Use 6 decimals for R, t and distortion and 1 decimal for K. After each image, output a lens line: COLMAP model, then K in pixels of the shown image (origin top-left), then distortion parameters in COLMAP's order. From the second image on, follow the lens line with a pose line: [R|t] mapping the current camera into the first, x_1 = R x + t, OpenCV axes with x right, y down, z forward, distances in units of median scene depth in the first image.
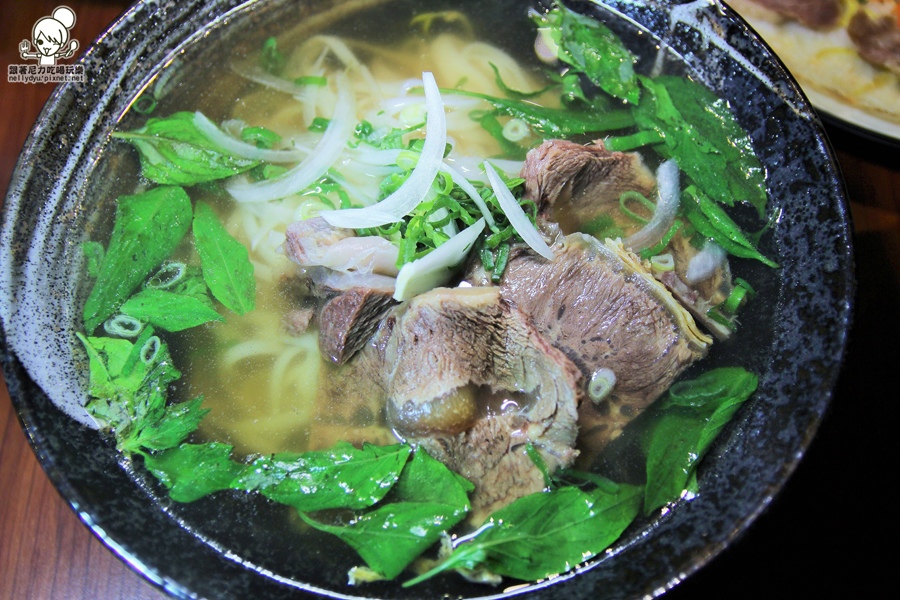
lens RADIAL K [[944.6, 0, 450.0], [0, 944.6, 300.0], [0, 0, 1]] dist [-0.086570, 0.029824]
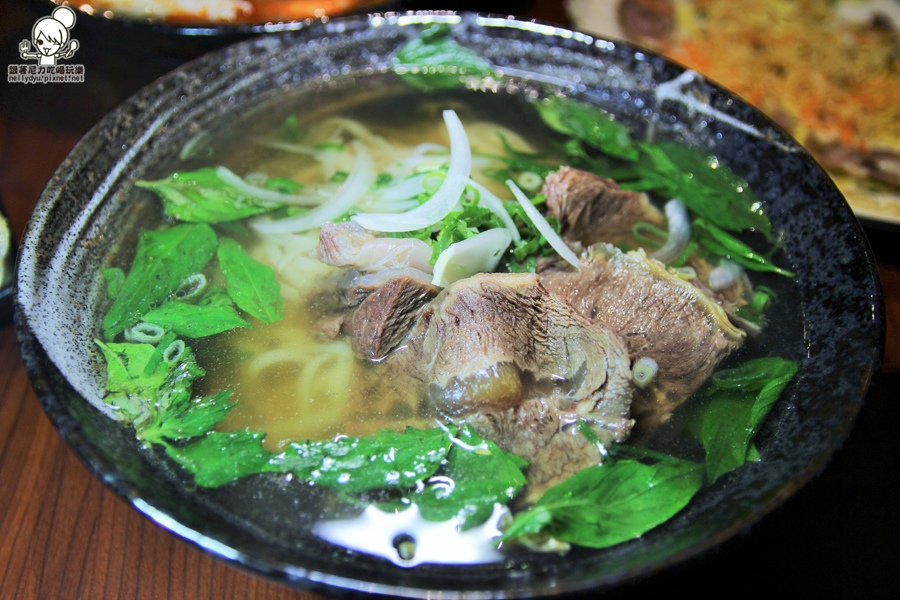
lens RADIAL K [[944.6, 0, 450.0], [0, 944.6, 300.0], [0, 0, 1]] dist [-0.086570, 0.029824]
pose [[0.996833, -0.016105, 0.077880, -0.114371], [0.041914, 0.938626, -0.342381, 0.342809], [-0.067586, 0.344561, 0.936328, 0.071394]]
